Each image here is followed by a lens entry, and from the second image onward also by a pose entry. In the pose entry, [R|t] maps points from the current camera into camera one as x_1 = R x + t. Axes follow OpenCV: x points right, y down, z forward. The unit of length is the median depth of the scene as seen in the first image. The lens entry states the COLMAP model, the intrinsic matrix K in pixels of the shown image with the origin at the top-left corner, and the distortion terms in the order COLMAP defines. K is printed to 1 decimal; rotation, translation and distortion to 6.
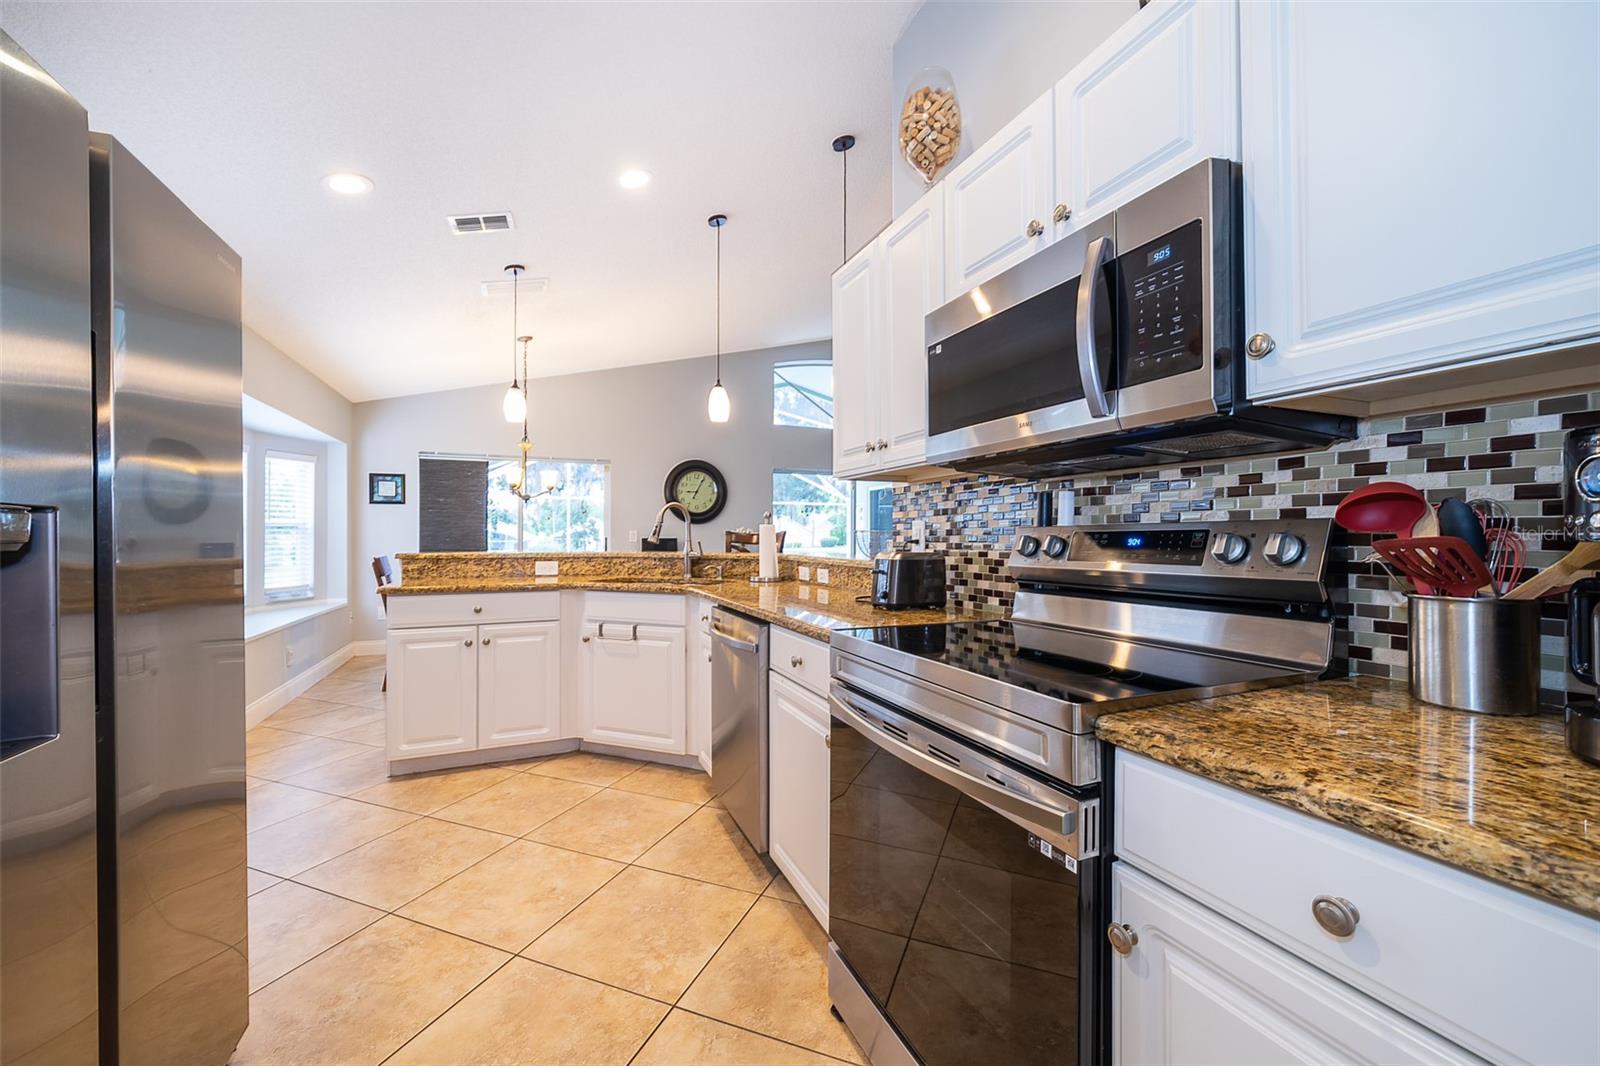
lens RADIAL K [[628.1, 0, 794.4], [0, 628.1, 536.6], [0, 0, 1]] dist [0.001168, -0.000897]
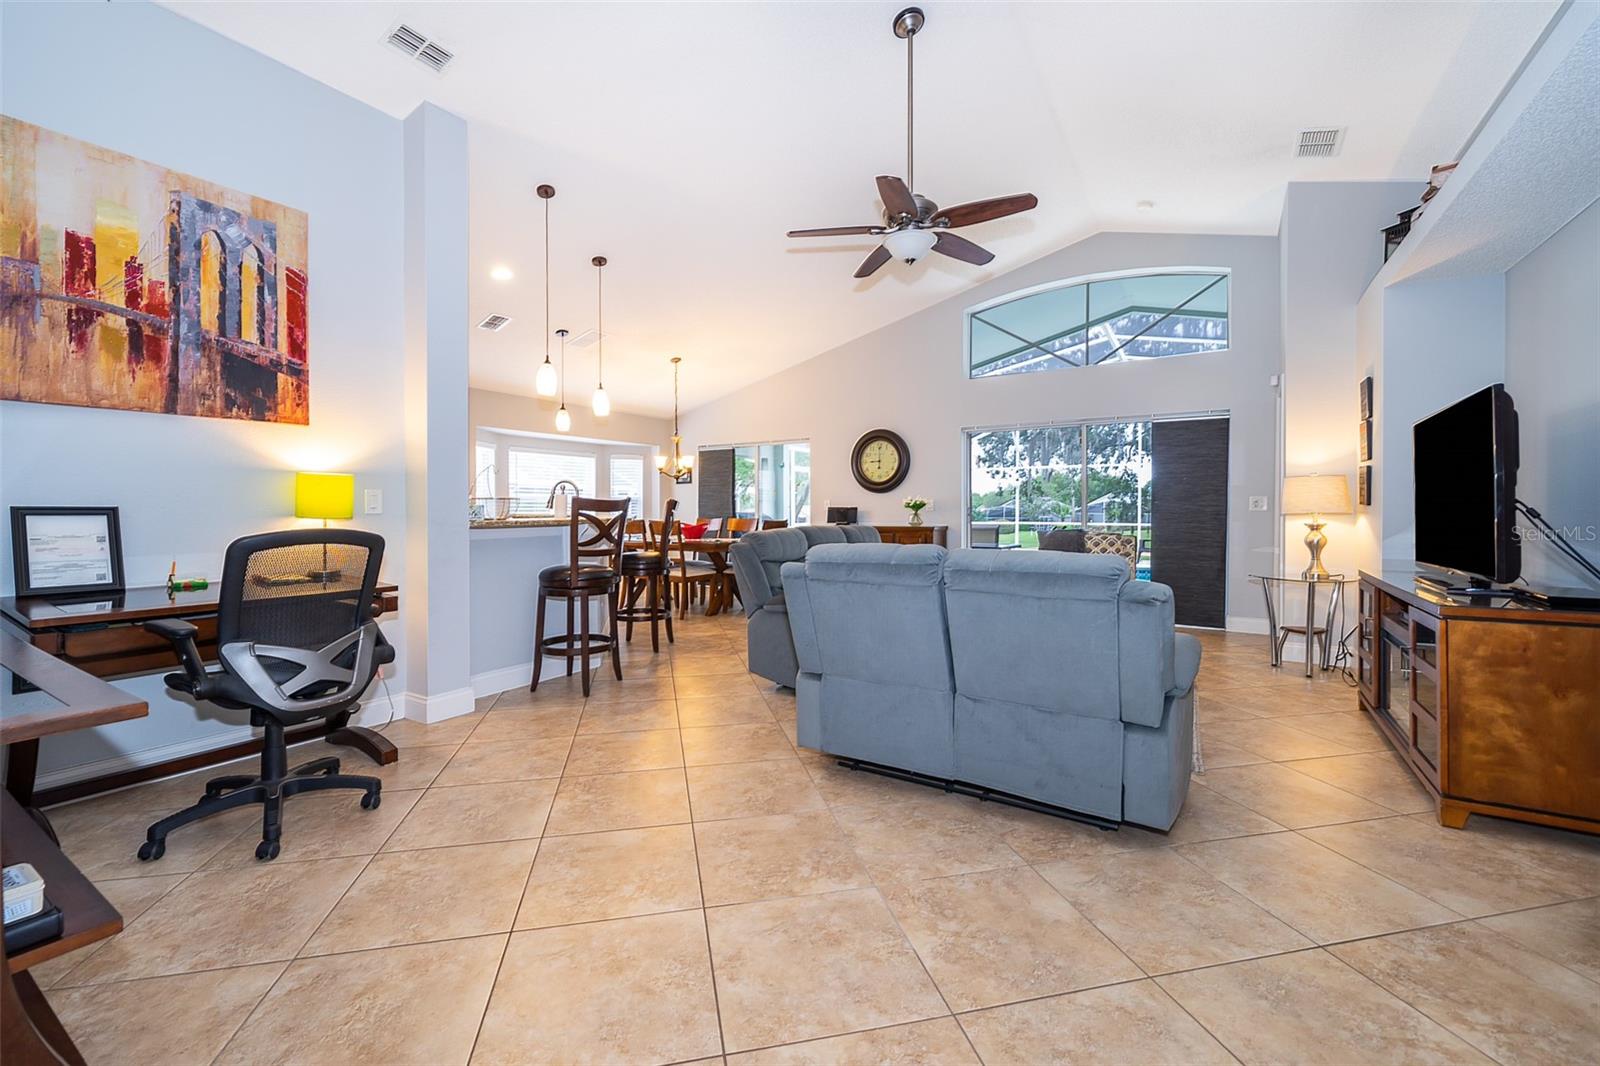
lens RADIAL K [[638.0, 0, 802.2], [0, 638.0, 516.3], [0, 0, 1]] dist [-0.006093, -0.000005]
pose [[0.578092, 0.008367, -0.815929, 1.914487], [0.002738, 0.999922, 0.012193, 0.017299], [0.815967, -0.009283, 0.578024, 0.914960]]
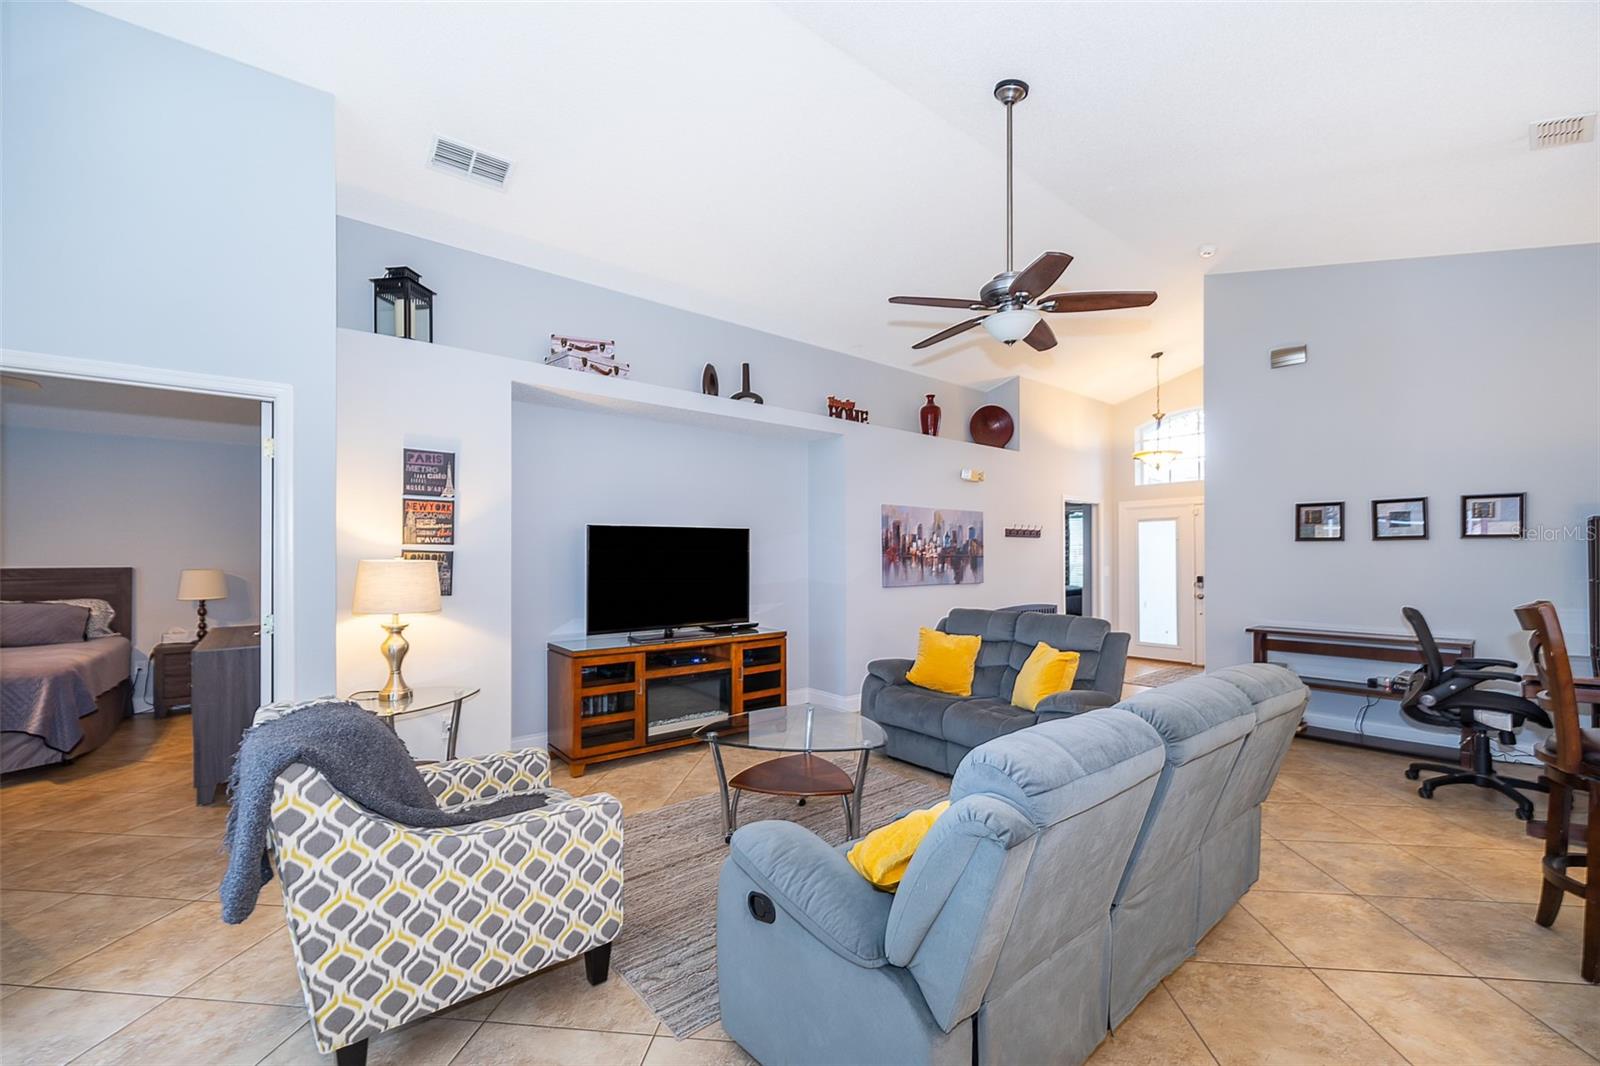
lens RADIAL K [[638.0, 0, 796.6], [0, 638.0, 555.2], [0, 0, 1]] dist [-0.006093, -0.000005]
pose [[-0.279536, 0.002234, 0.960133, -0.278243], [-0.000450, 0.999997, -0.002458, -0.080849], [-0.960135, -0.001119, -0.279534, 2.746054]]
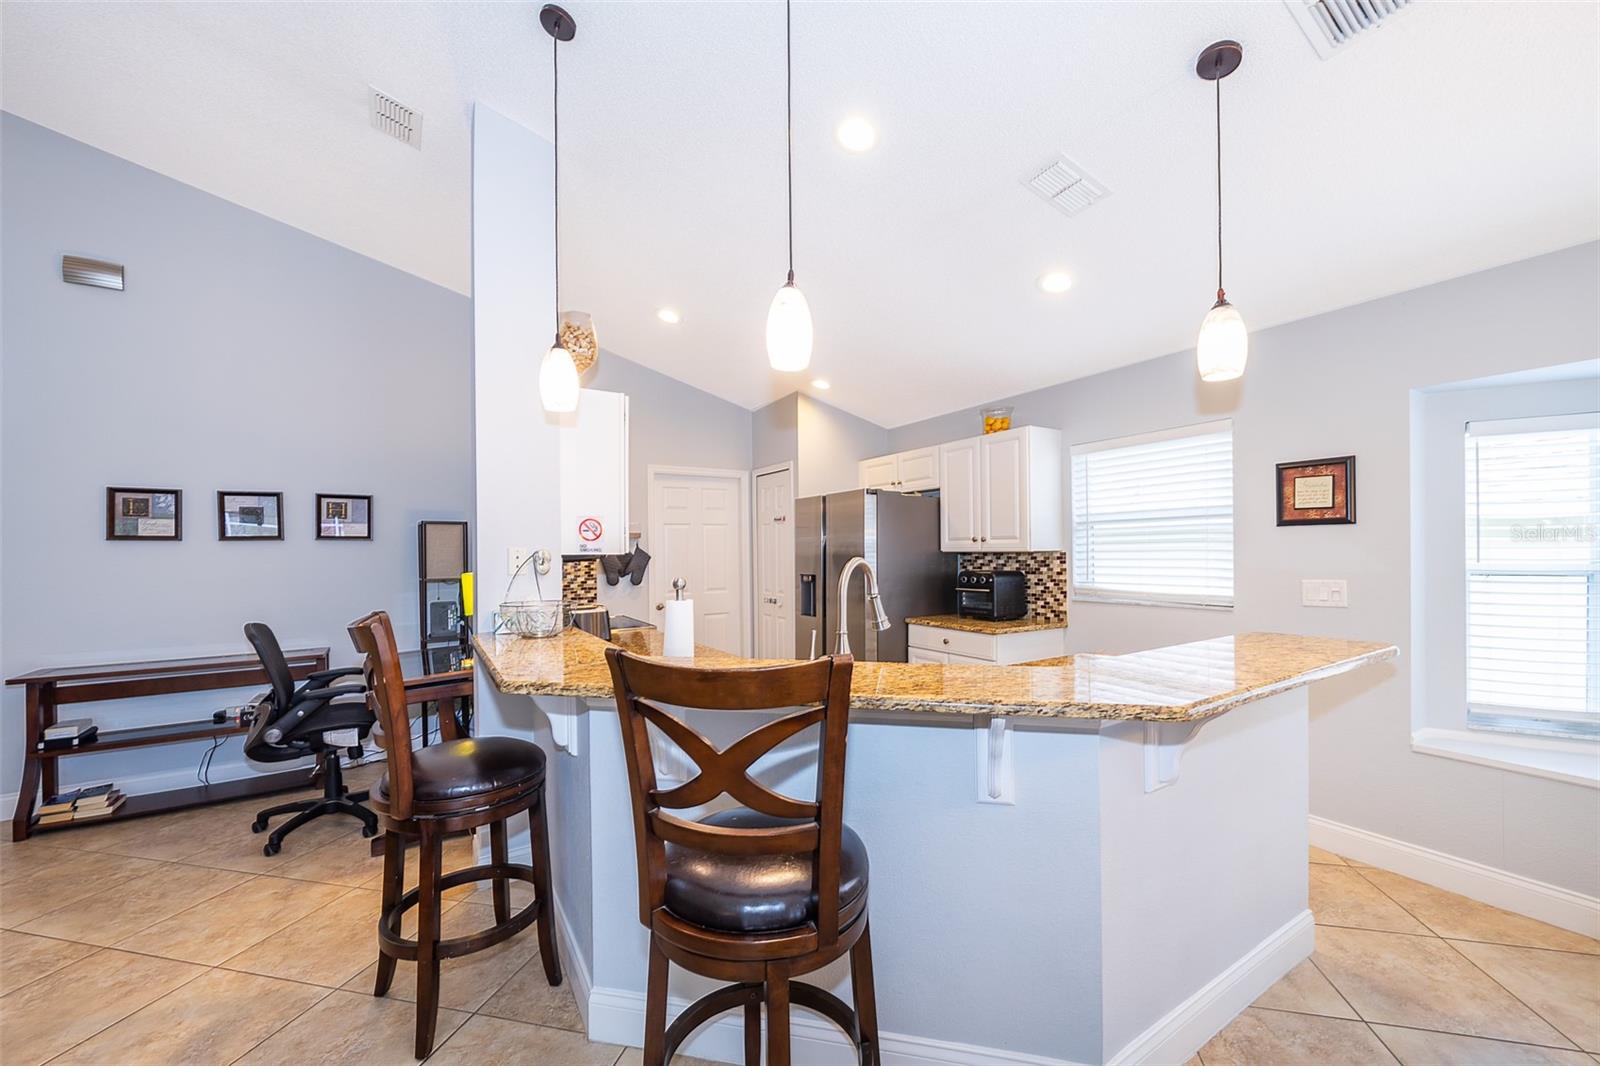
lens RADIAL K [[628.1, 0, 811.6], [0, 628.1, 547.2], [0, 0, 1]] dist [0.001168, -0.000897]
pose [[-0.986157, 0.009297, -0.165556, -0.090565], [0.010606, 0.999919, -0.007028, -0.089148], [0.165477, -0.008687, -0.986175, 2.278699]]
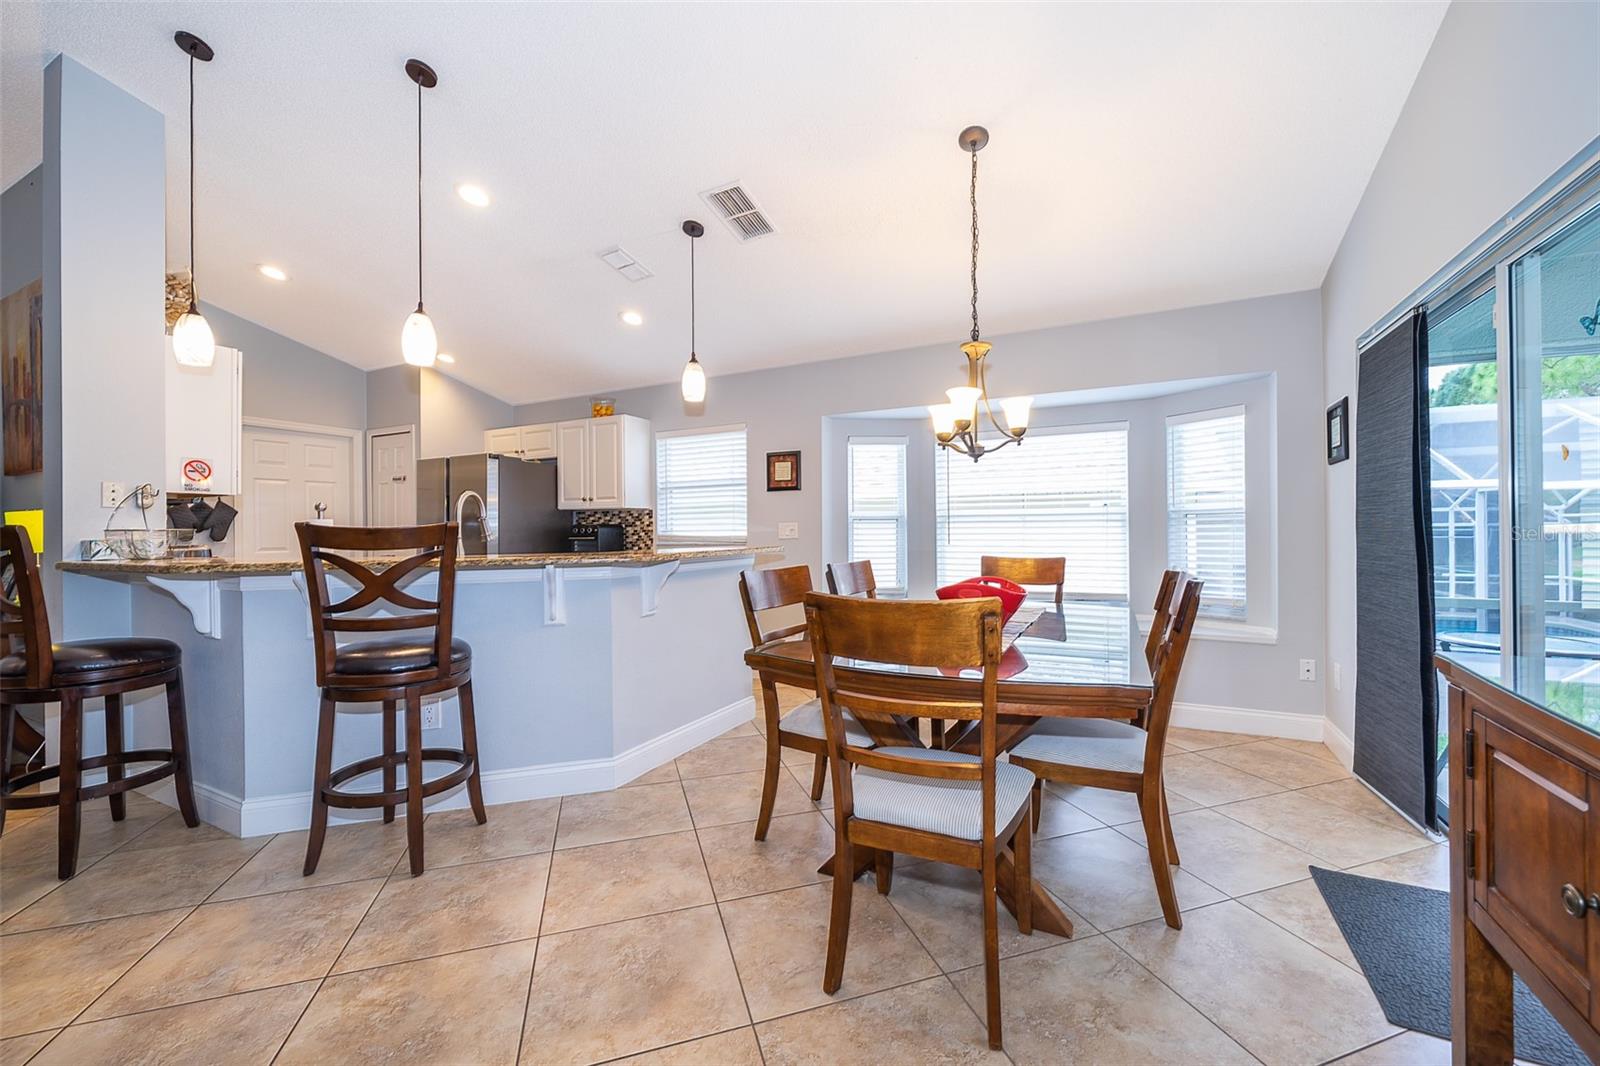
lens RADIAL K [[628.1, 0, 813.9], [0, 628.1, 529.9], [0, 0, 1]] dist [0.001168, -0.000897]
pose [[-0.758697, 0.005419, -0.651422, 0.006673], [0.008120, 0.999966, -0.001139, -0.000304], [0.651394, -0.006154, -0.758715, 2.850520]]
